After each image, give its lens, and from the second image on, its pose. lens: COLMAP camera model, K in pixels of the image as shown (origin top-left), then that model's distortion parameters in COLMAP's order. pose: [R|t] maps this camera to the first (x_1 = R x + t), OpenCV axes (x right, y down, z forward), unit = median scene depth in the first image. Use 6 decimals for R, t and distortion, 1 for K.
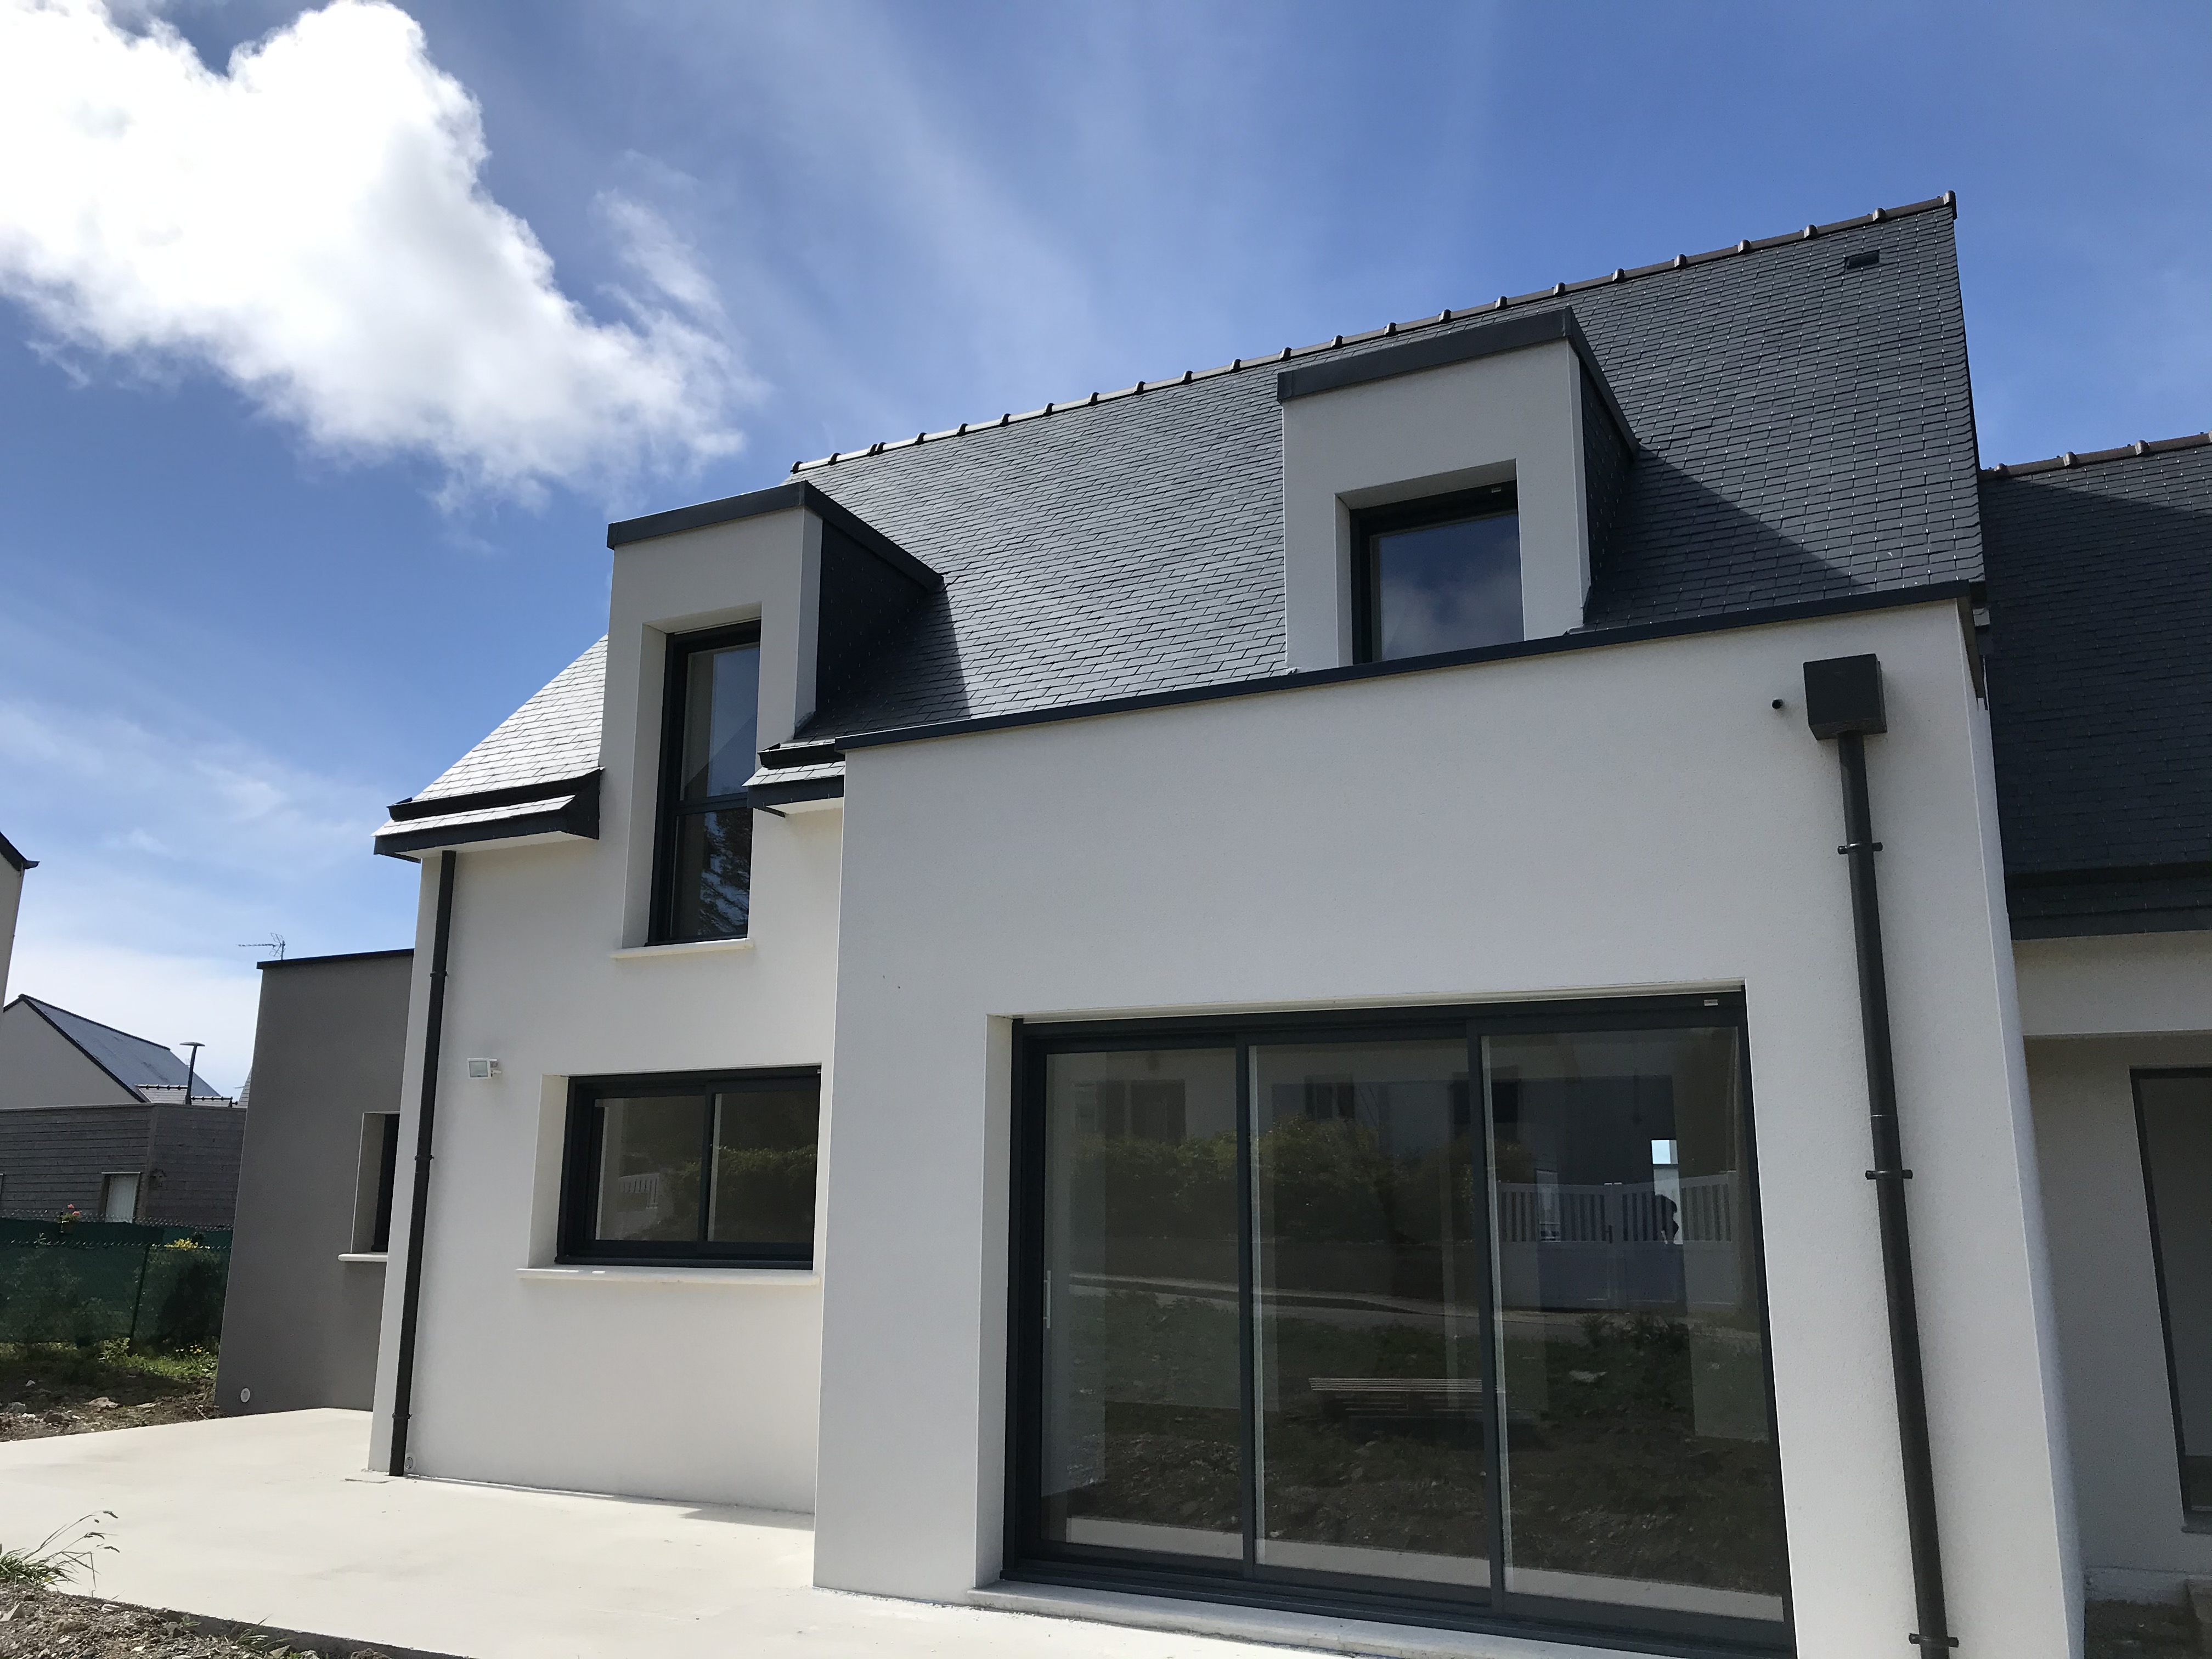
lens RADIAL K [[1835.7, 0, 1053.4], [0, 1835.7, 799.5], [0, 0, 1]] dist [0.030539, -0.020339]
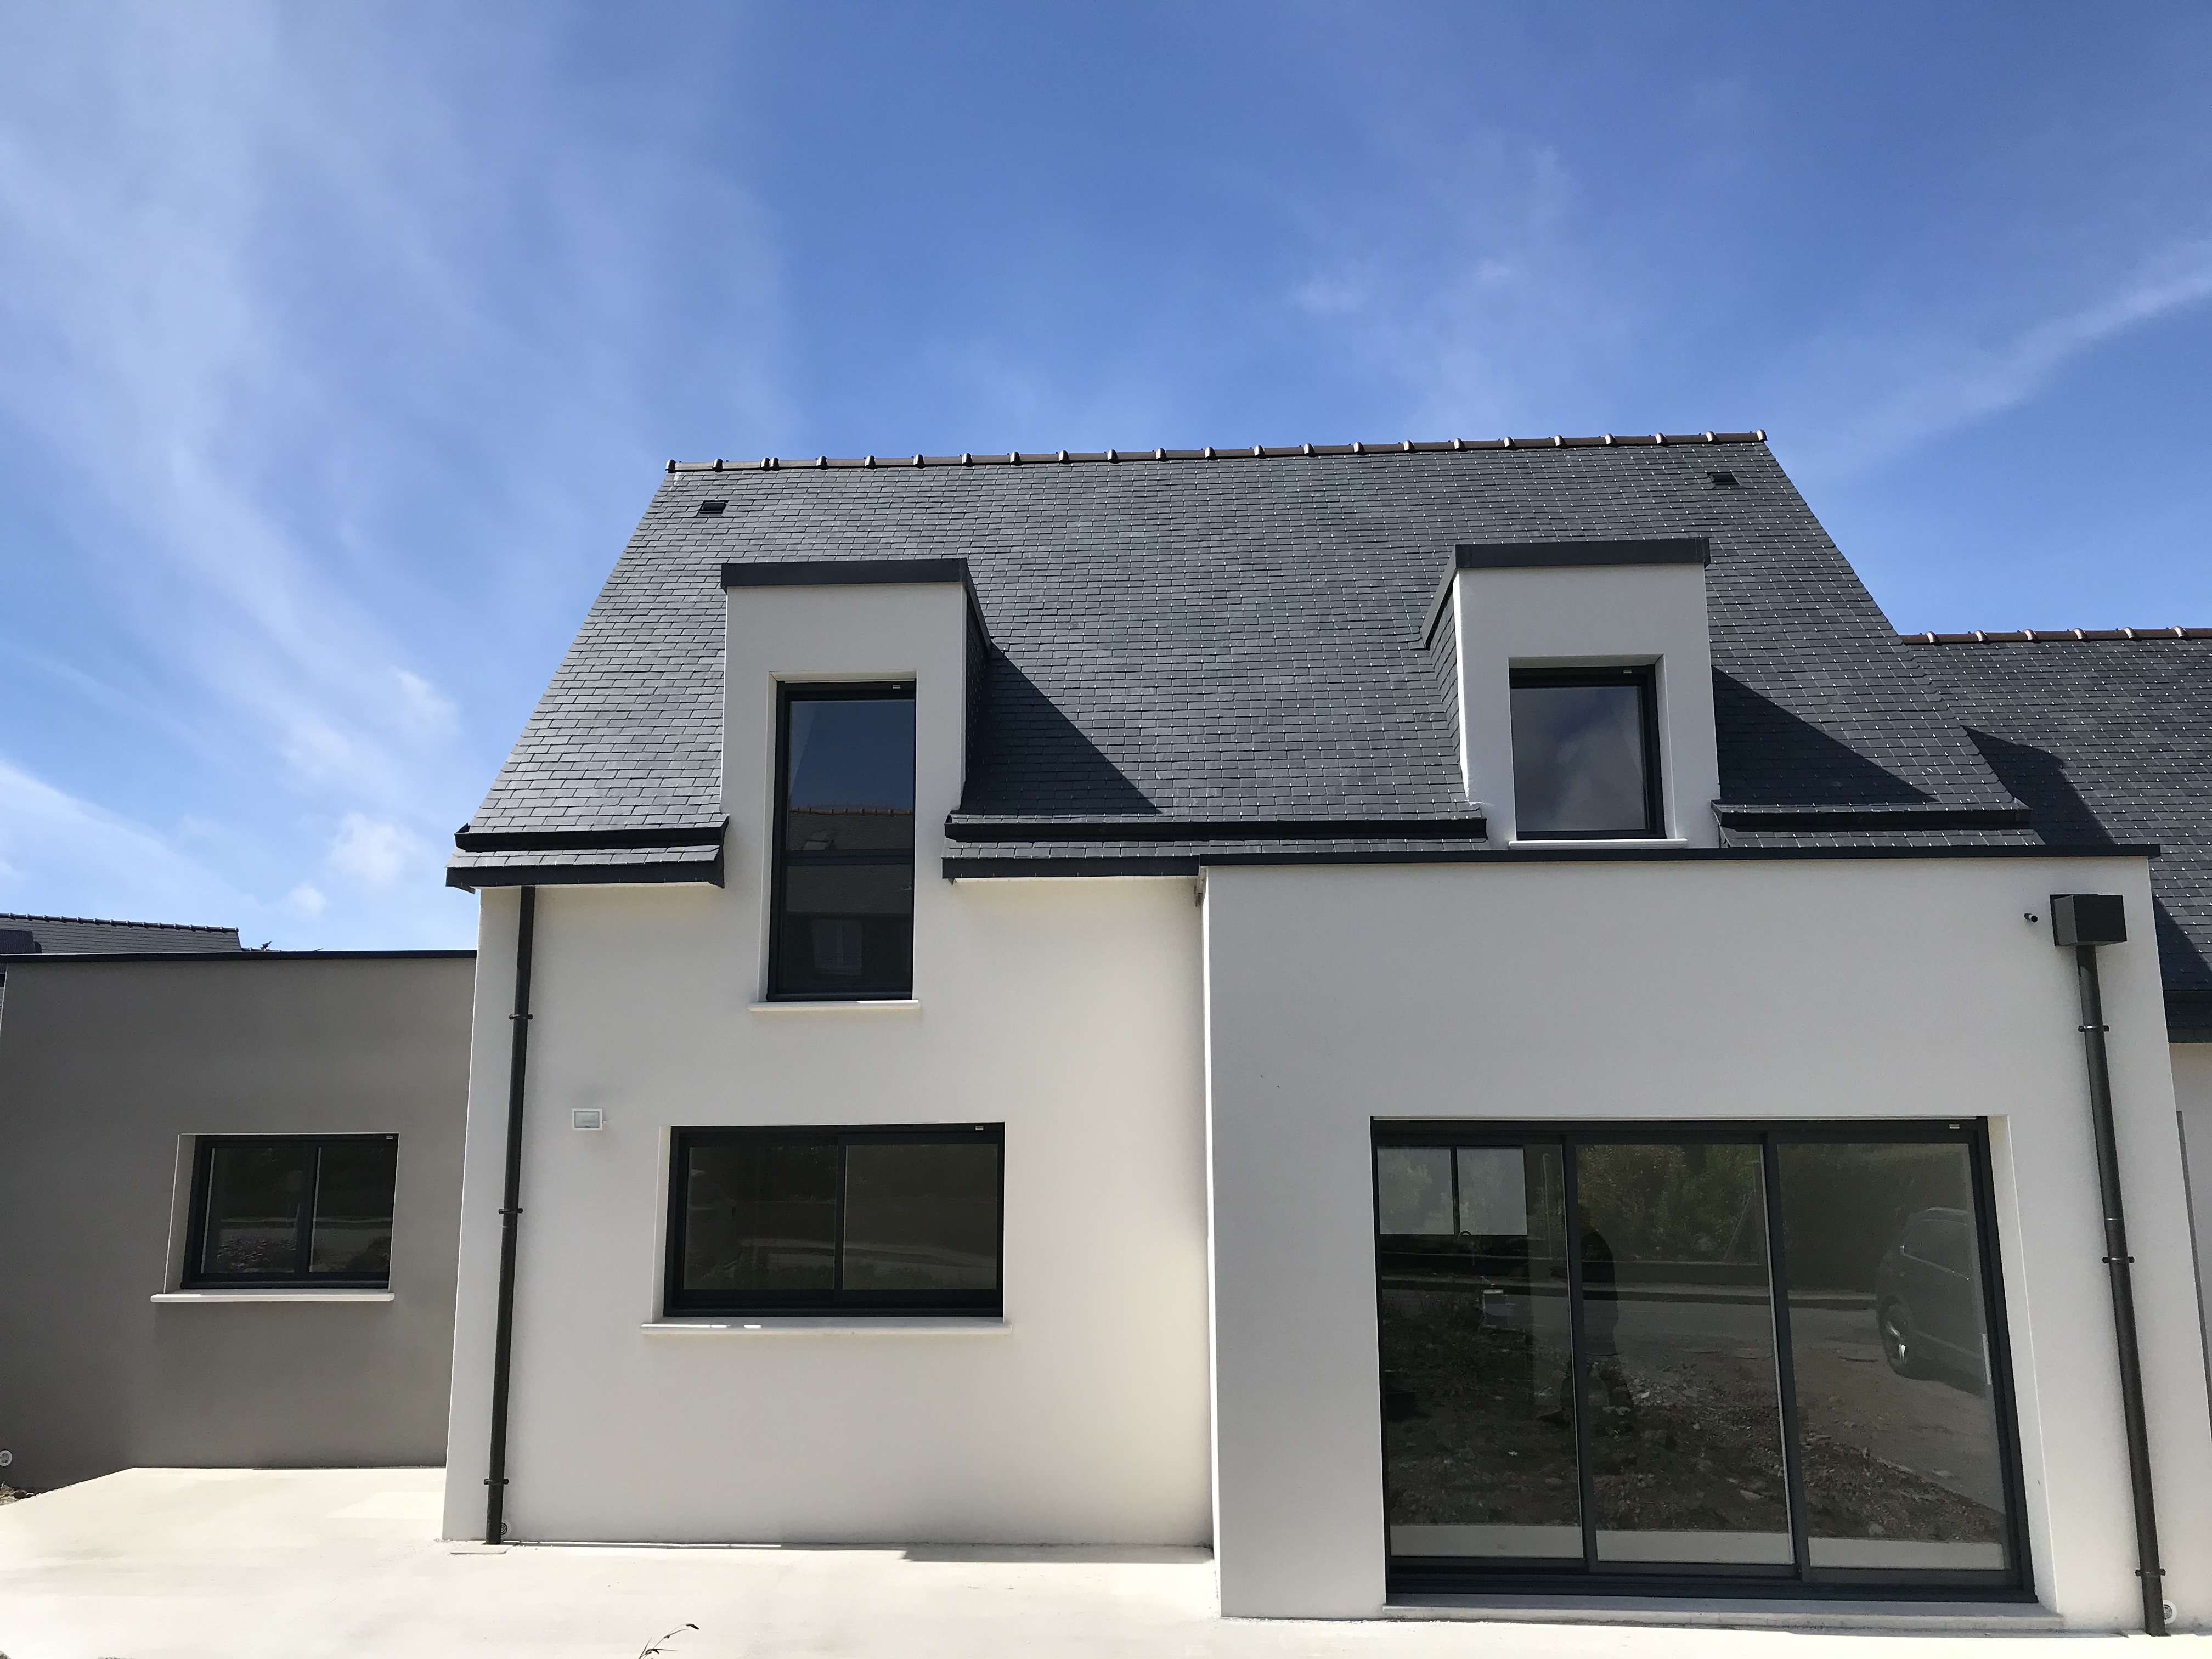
lens RADIAL K [[1835.7, 0, 1096.2], [0, 1835.7, 820.4], [0, 0, 1]] dist [0.030539, -0.020339]
pose [[0.903772, 0.064327, 0.423152, -0.500305], [-0.084684, 0.995972, 0.029463, -0.063189], [-0.419552, -0.062462, 0.905580, 0.022254]]
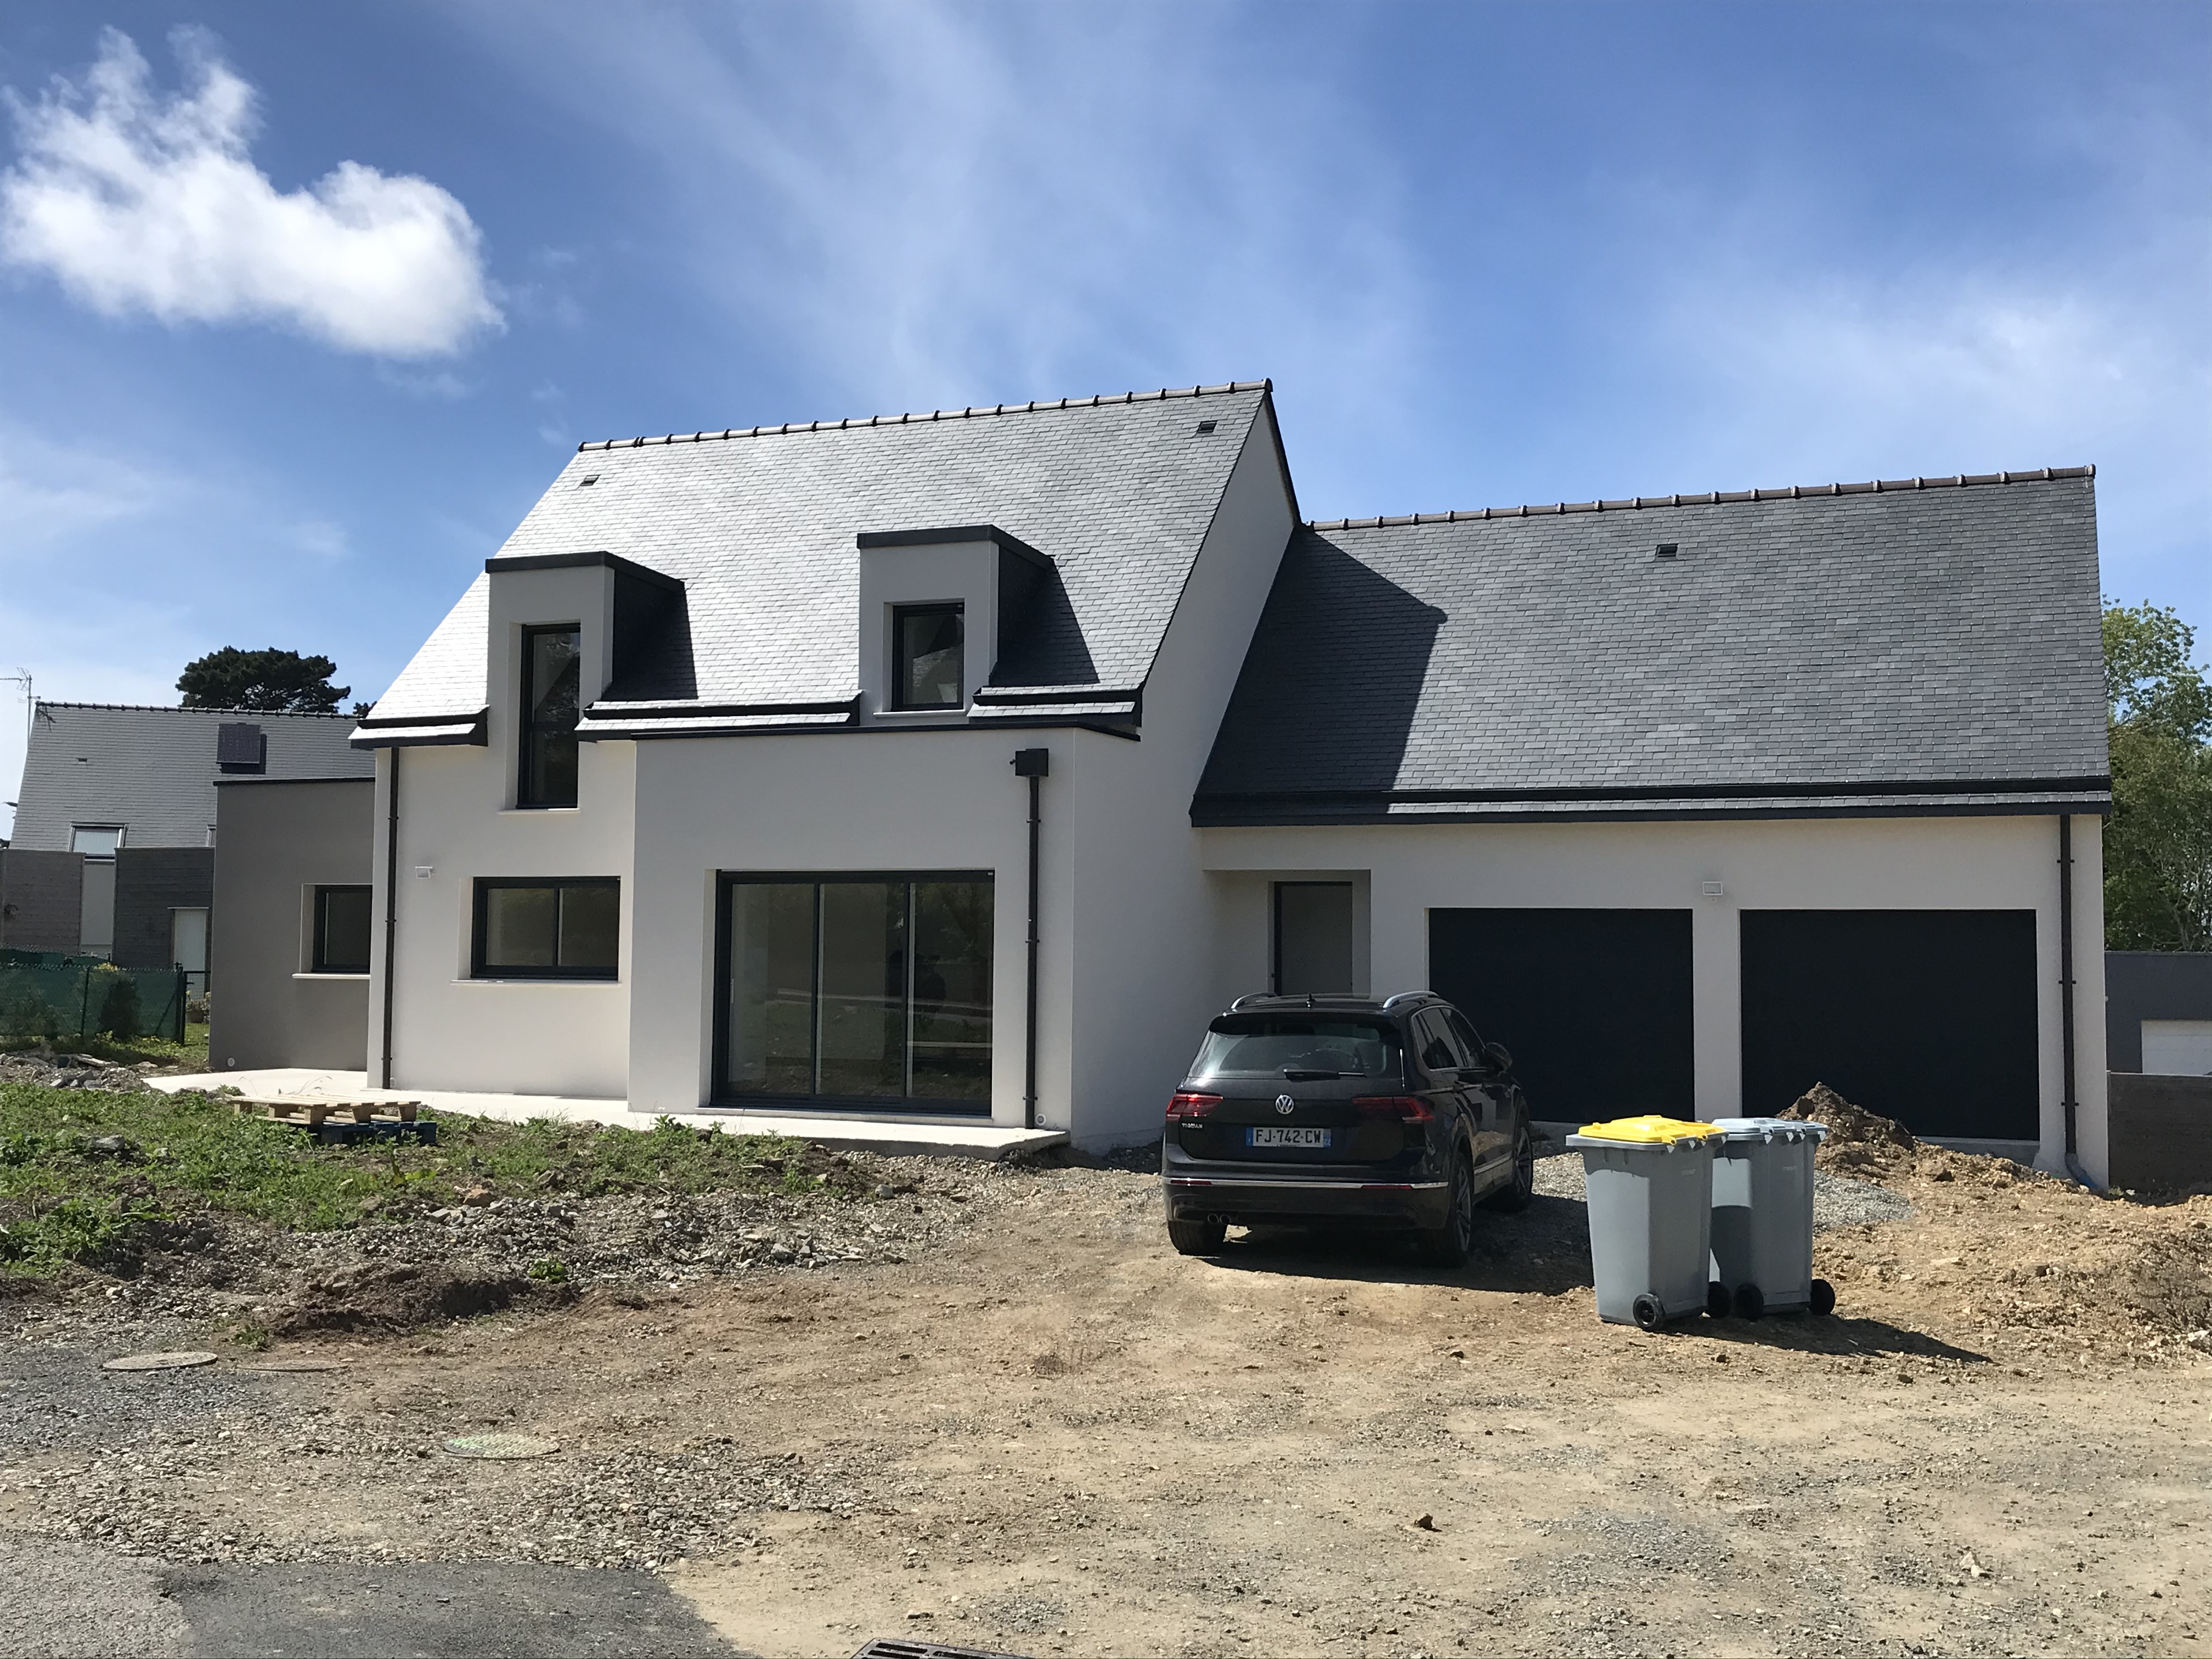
lens RADIAL K [[2236.7, 0, 1101.7], [0, 2236.7, 820.6], [0, 0, 1]] dist [0.010224, 0.000000]
pose [[0.992672, 0.006534, 0.120661, 0.082966], [-0.027134, 0.985091, 0.169883, -0.299185], [-0.117752, -0.171912, 0.978049, -1.229406]]
